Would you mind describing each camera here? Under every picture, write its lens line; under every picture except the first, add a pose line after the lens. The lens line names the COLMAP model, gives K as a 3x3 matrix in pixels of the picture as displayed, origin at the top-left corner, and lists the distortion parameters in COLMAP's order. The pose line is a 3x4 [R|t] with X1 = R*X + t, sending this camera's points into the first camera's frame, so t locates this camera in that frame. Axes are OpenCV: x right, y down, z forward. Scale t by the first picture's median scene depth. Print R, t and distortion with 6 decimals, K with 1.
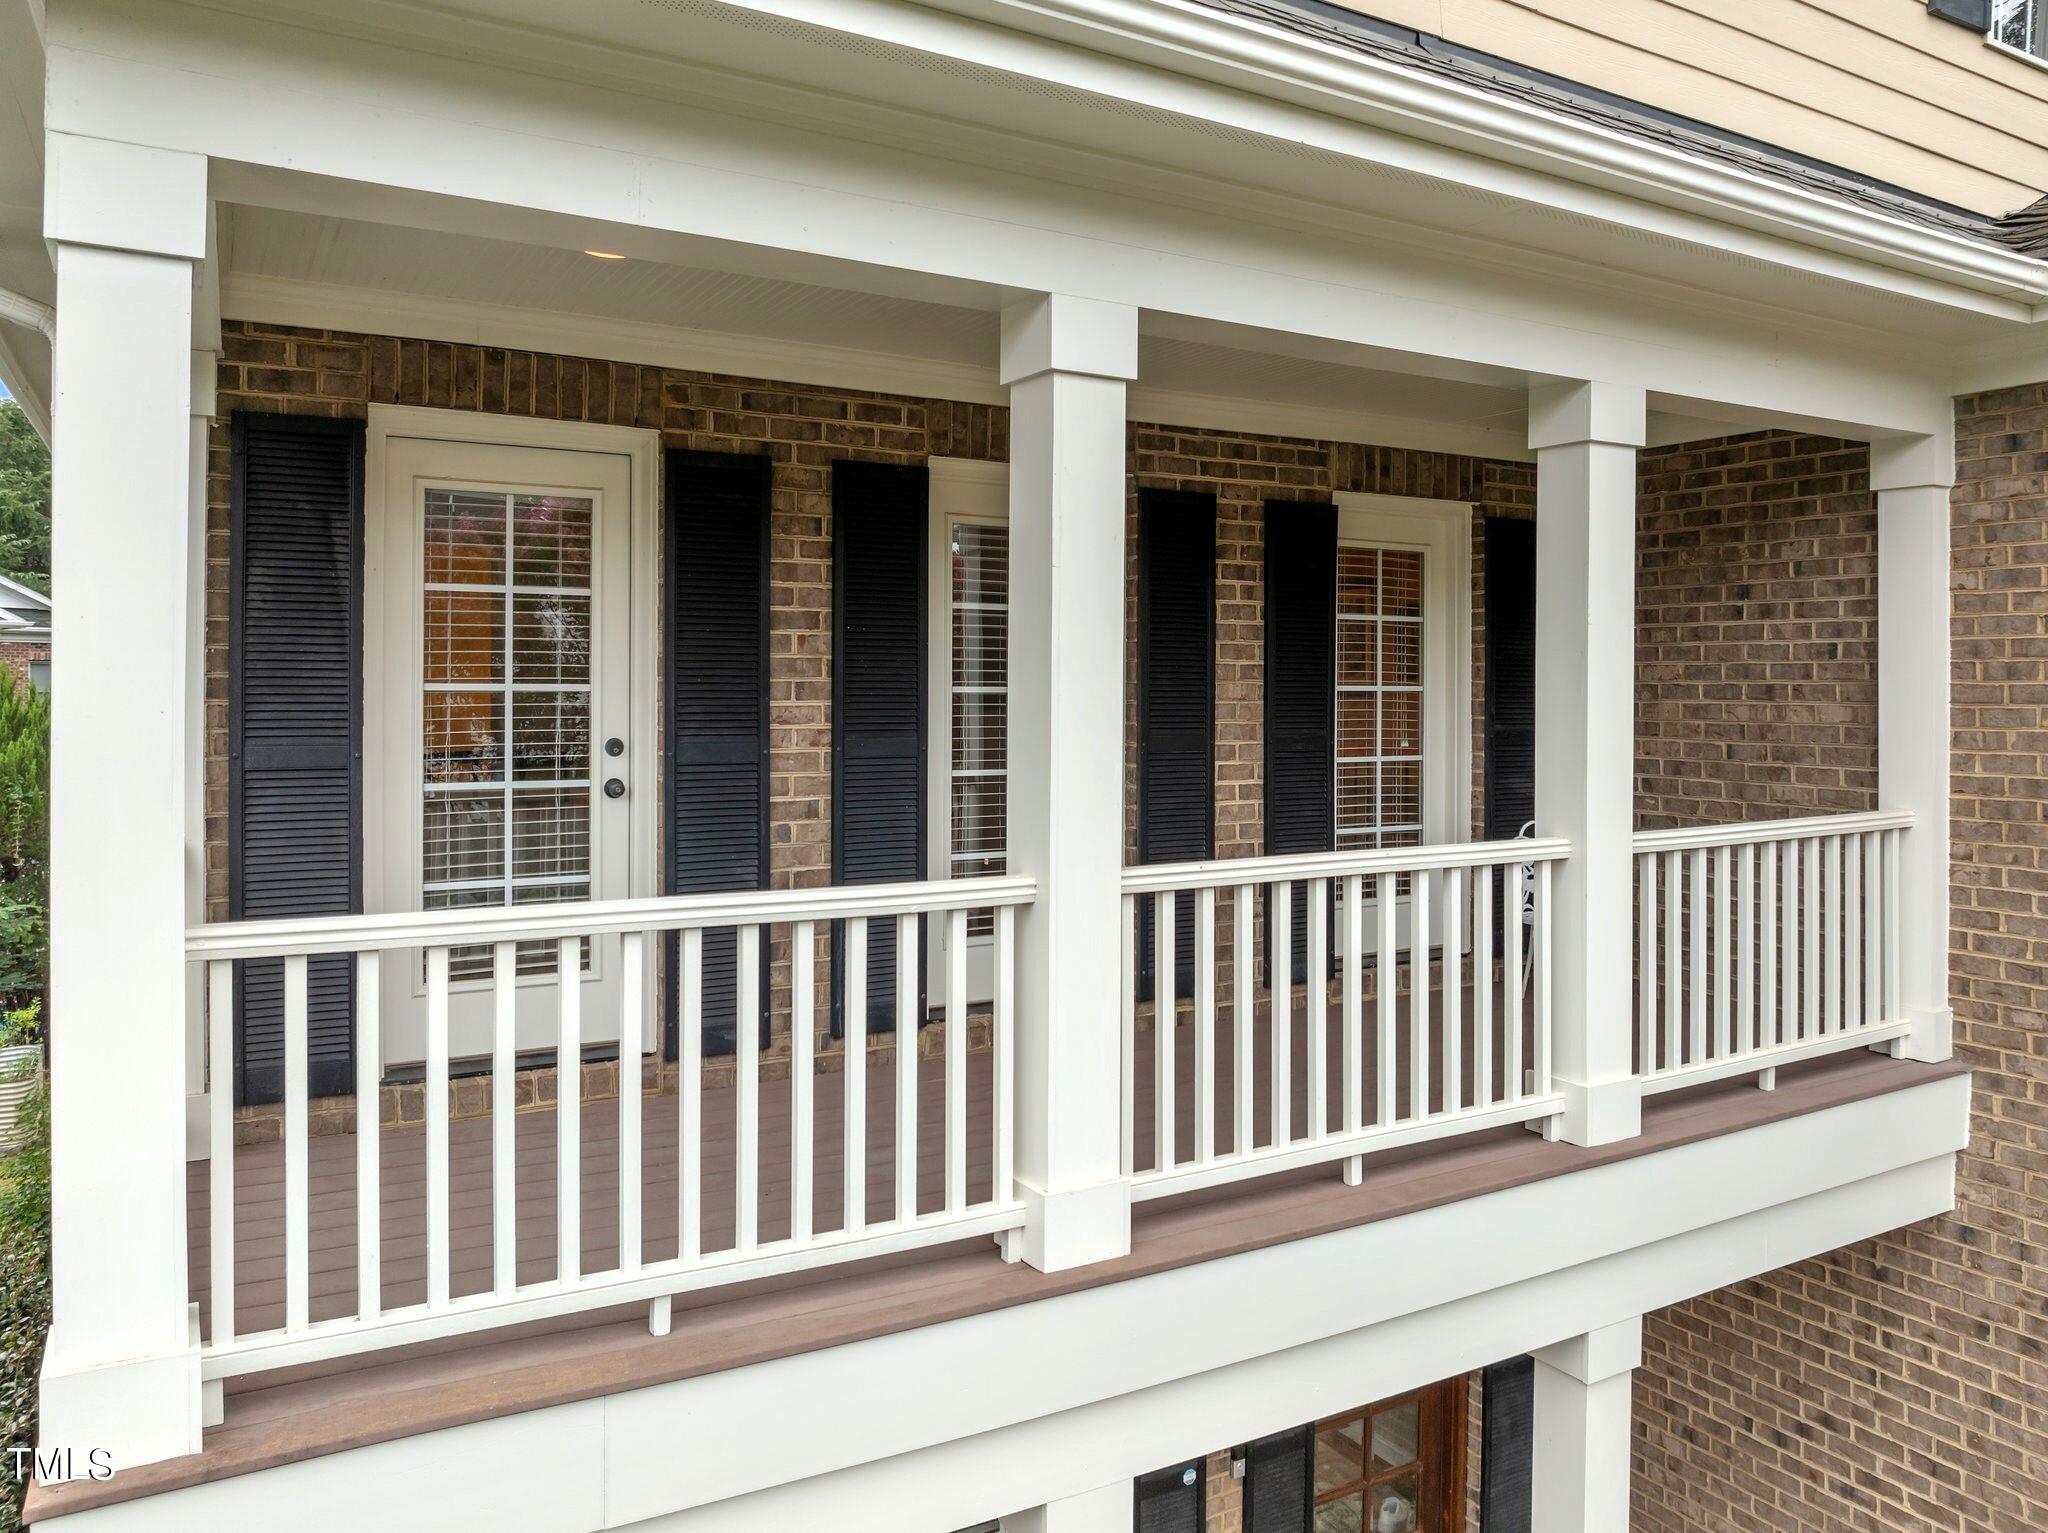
lens RADIAL K [[1441.4, 0, 985.9], [0, 1441.4, 693.5], [0, 0, 1]] dist [-0.053578, 0.008024]
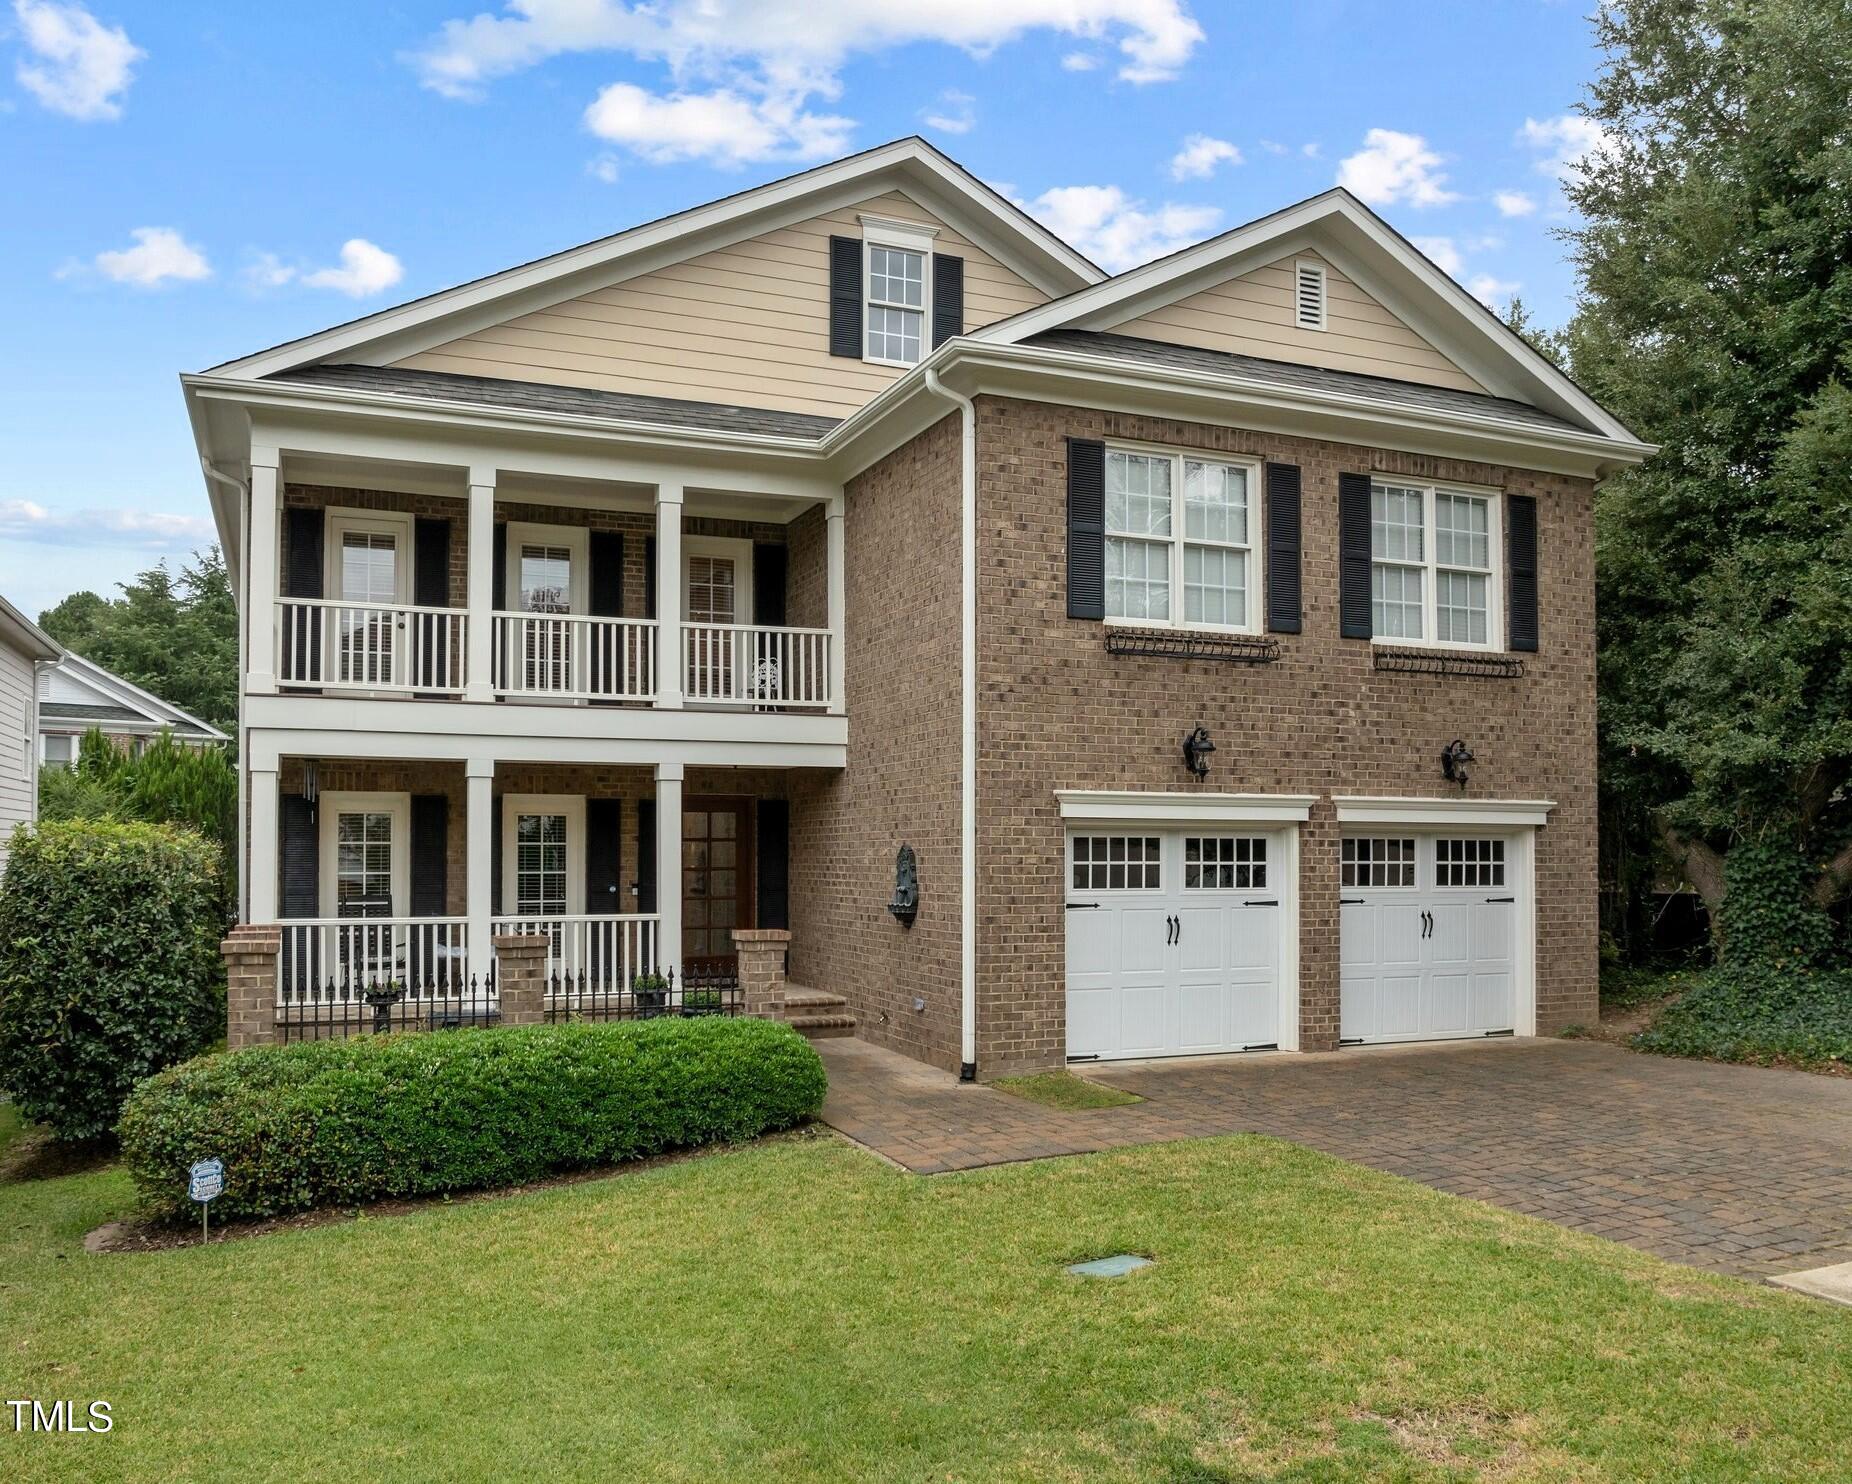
lens RADIAL K [[1430.5, 0, 843.6], [0, 1430.5, 818.3], [0, 0, 1]] dist [-0.050906, 0.001035]
pose [[0.990728, -0.006055, -0.135723, 1.110875], [0.001901, 0.999526, -0.030717, 0.577033], [0.135844, 0.030174, 0.990271, -1.928568]]
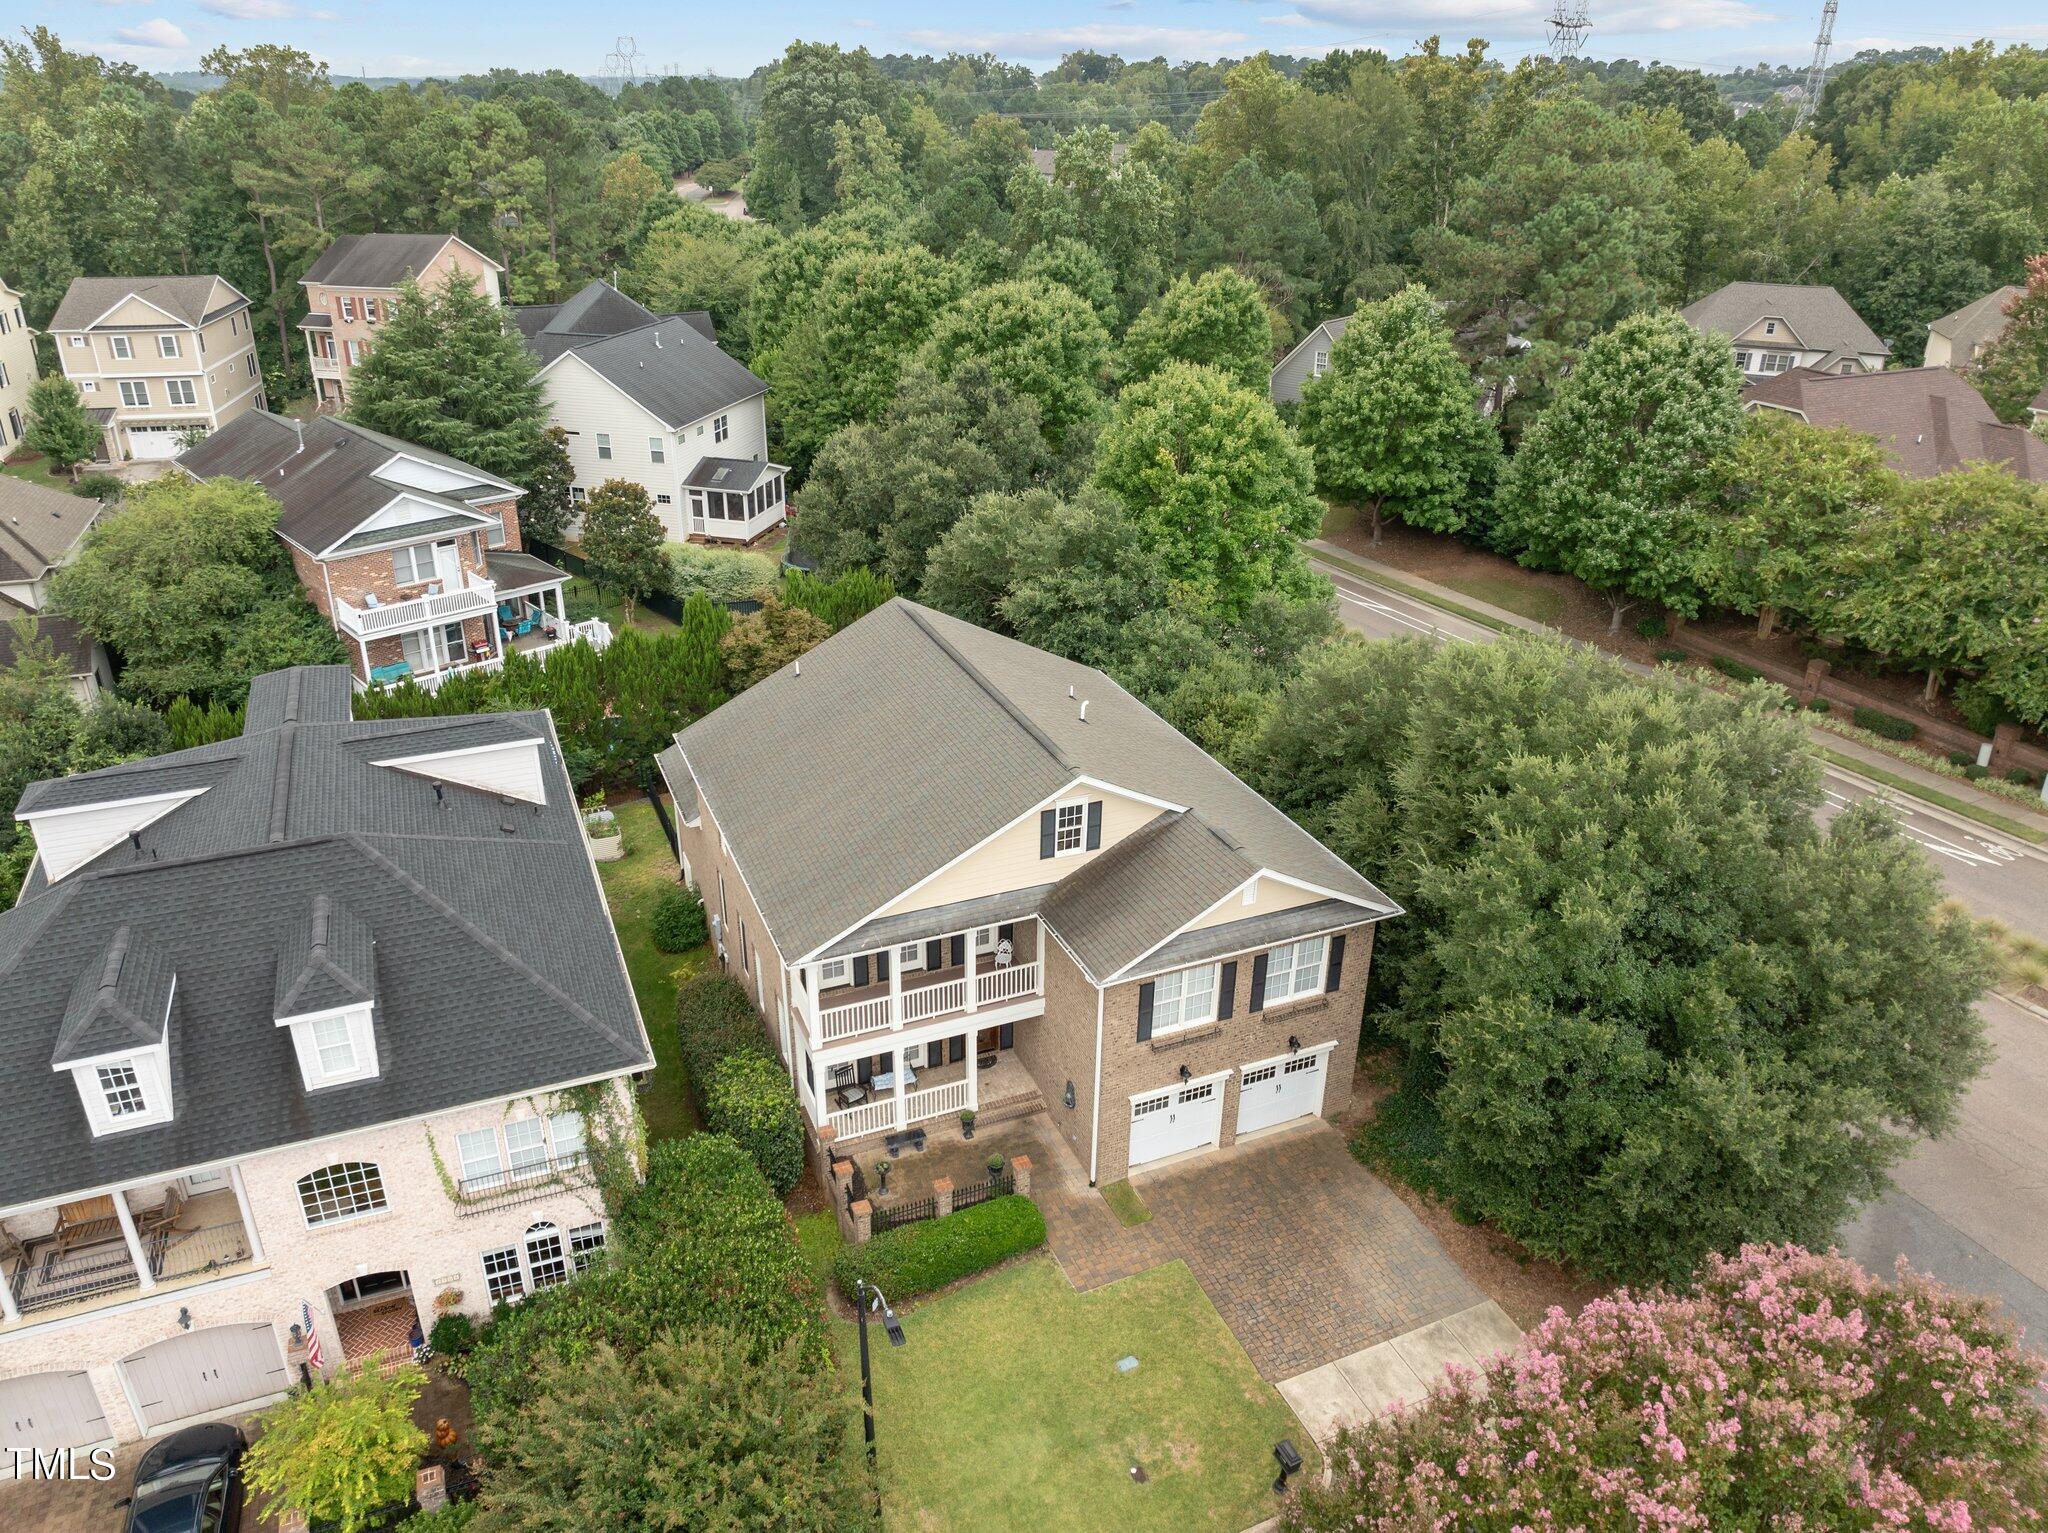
lens RADIAL K [[1395.9, 0, 1033.1], [0, 1395.9, 758.3], [0, 0, 1]] dist [-0.000950, -0.000125]
pose [[0.996045, 0.046003, -0.076012, 1.116850], [-0.010331, 0.909686, 0.415168, -3.588400], [0.088246, -0.412741, 0.906564, -4.631333]]
